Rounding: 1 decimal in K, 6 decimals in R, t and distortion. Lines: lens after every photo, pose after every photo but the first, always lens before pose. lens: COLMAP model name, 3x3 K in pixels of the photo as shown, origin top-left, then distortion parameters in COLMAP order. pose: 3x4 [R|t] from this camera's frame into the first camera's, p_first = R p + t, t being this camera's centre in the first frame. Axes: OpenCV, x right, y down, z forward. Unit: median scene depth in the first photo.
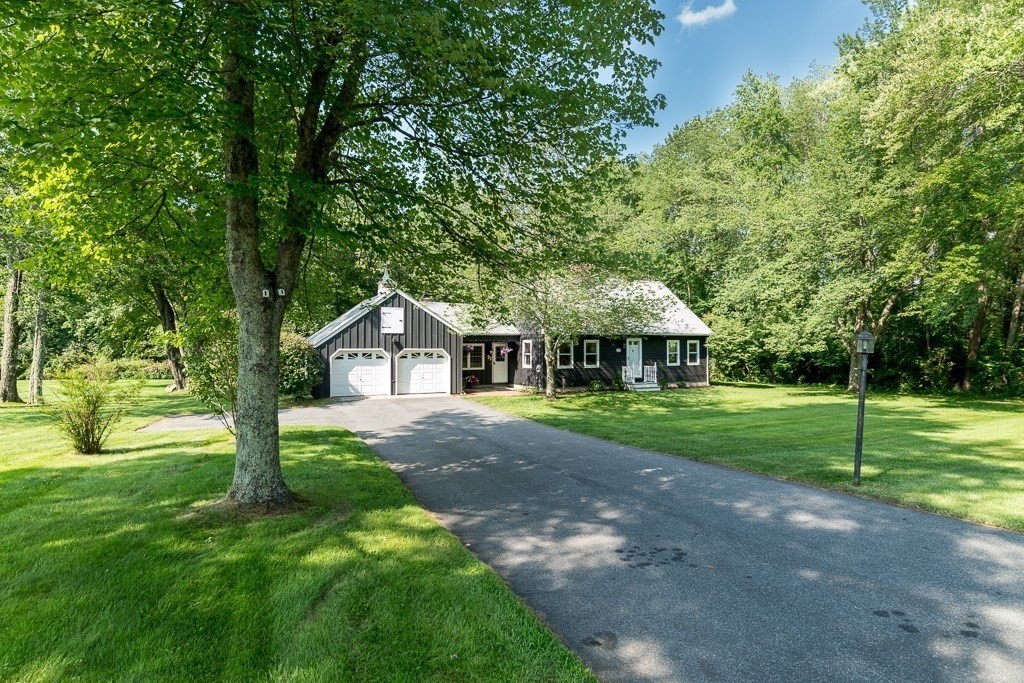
lens RADIAL K [[528.4, 0, 515.6], [0, 528.4, 342.8], [0, 0, 1]] dist [-0.038767, 0.011712]
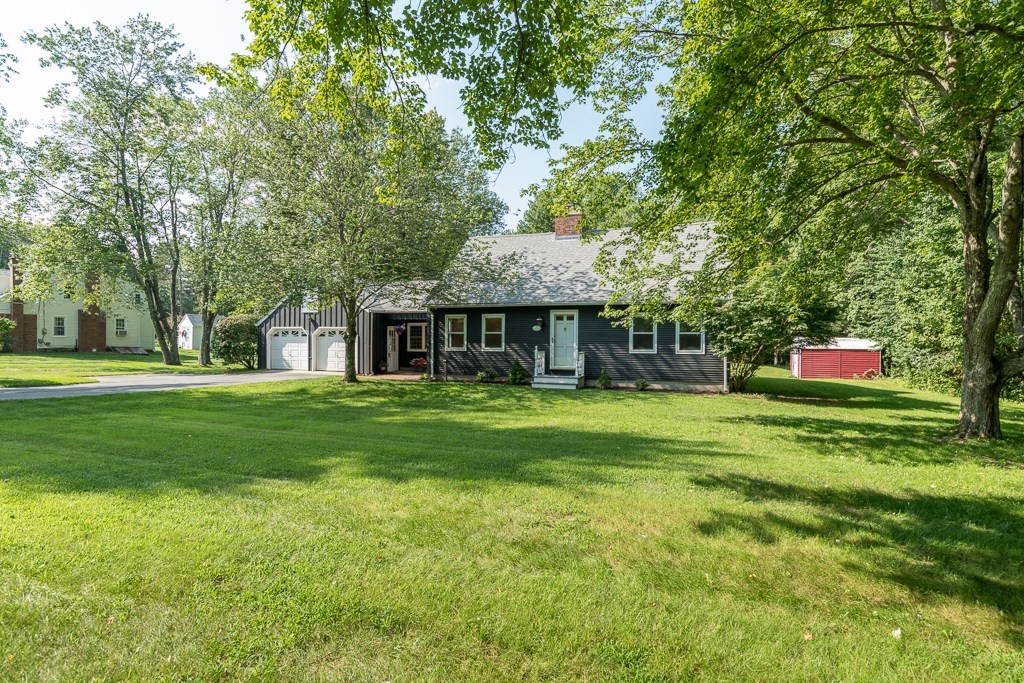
lens RADIAL K [[528.4, 0, 511.6], [0, 528.4, 342.0], [0, 0, 1]] dist [-0.038767, 0.011712]
pose [[0.672096, 0.009215, -0.740407, 0.712164], [-0.001448, 0.999937, 0.011130, 0.025218], [0.740463, -0.006408, 0.672067, 0.511149]]
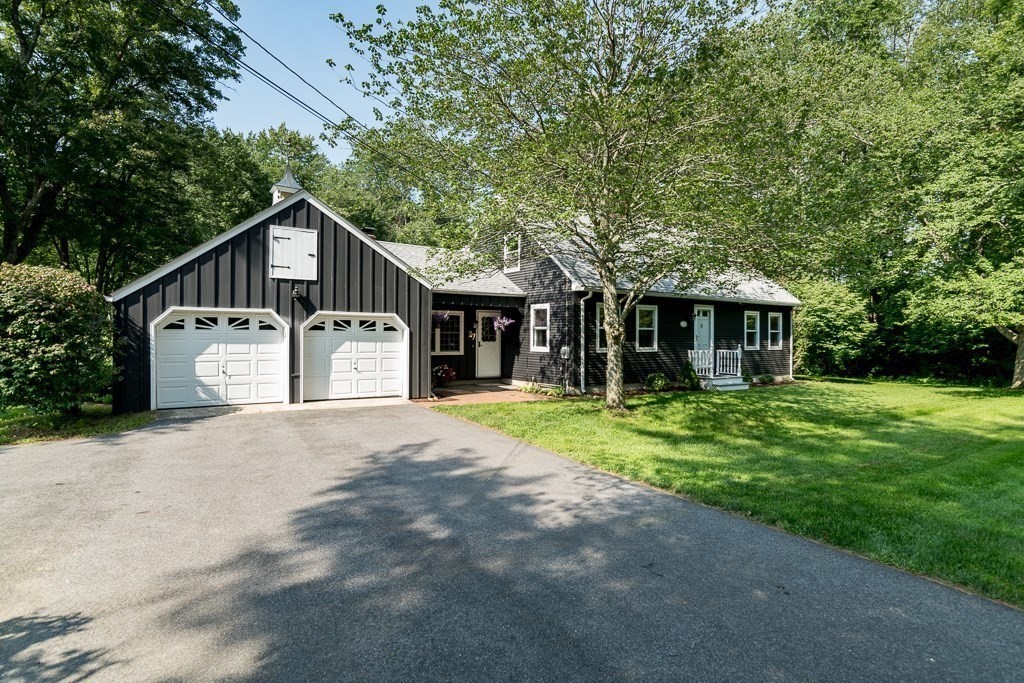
lens RADIAL K [[528.4, 0, 517.0], [0, 528.4, 343.0], [0, 0, 1]] dist [-0.038767, 0.011712]
pose [[0.993943, 0.005184, 0.109770, -0.067227], [-0.006962, 0.999851, 0.015820, 0.028520], [-0.109672, -0.016488, 0.993831, 0.418640]]
